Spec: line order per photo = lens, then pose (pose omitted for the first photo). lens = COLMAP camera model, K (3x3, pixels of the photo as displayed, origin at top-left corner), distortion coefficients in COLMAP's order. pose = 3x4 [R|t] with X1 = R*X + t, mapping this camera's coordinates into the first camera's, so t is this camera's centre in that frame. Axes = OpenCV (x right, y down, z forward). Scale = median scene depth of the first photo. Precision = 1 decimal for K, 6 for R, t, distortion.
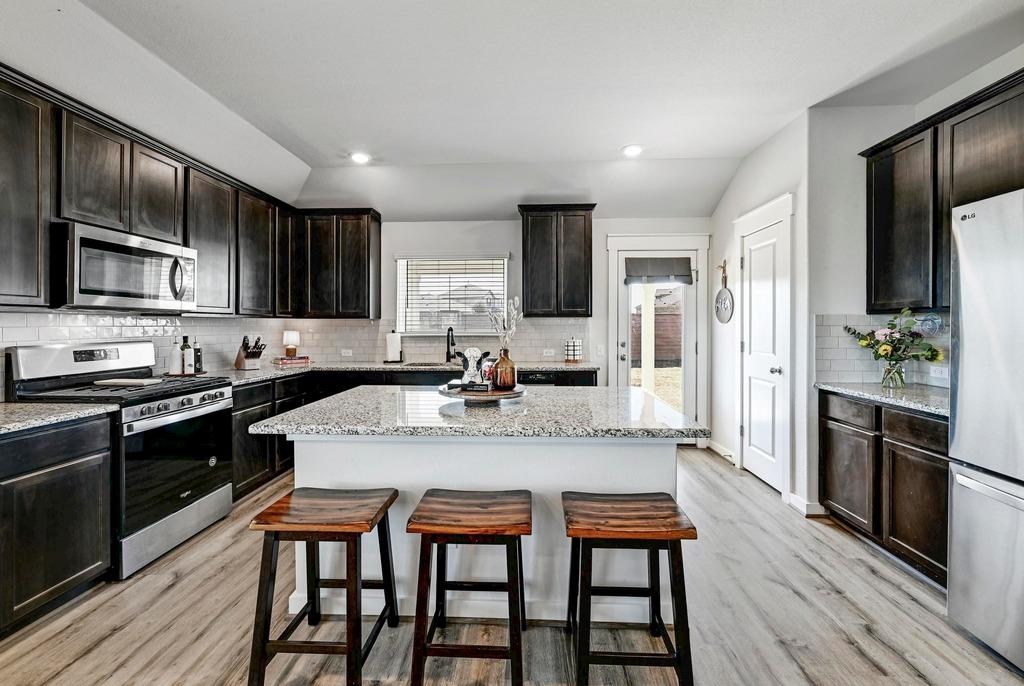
lens RADIAL K [[416.1, 0, 515.7], [0, 416.1, 328.0], [0, 0, 1]] dist [-0.000036, 0.000036]
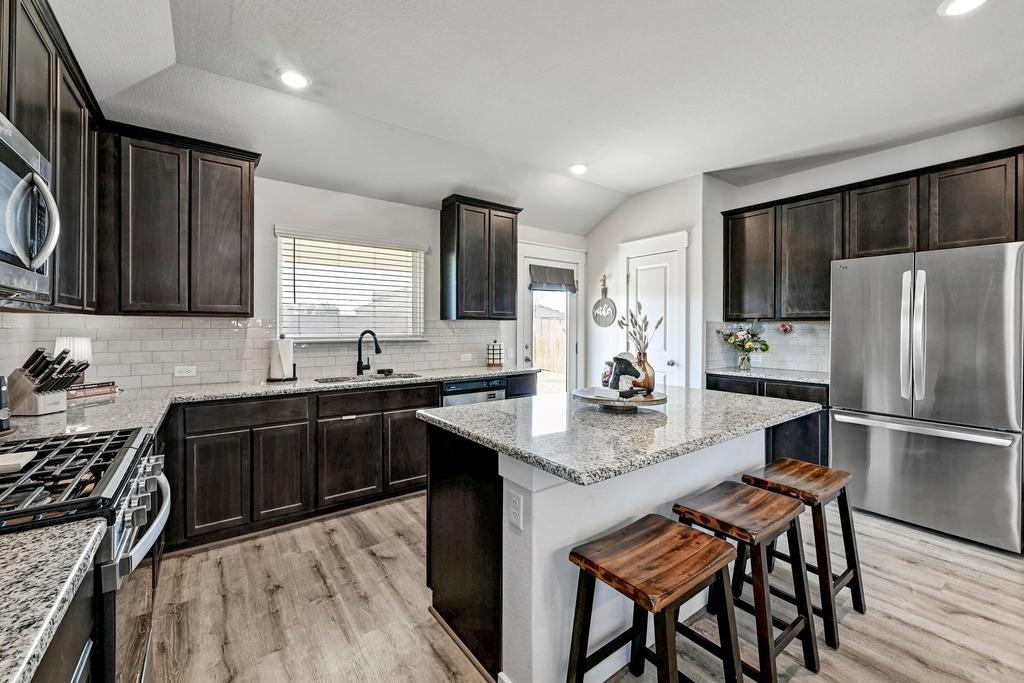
lens RADIAL K [[416.1, 0, 515.7], [0, 416.1, 326.5], [0, 0, 1]] dist [-0.000036, 0.000036]
pose [[0.774985, 0.006225, 0.631948, -0.449270], [0.001325, 0.999933, -0.011475, 0.000752], [-0.631978, 0.009730, 0.774926, 0.218139]]
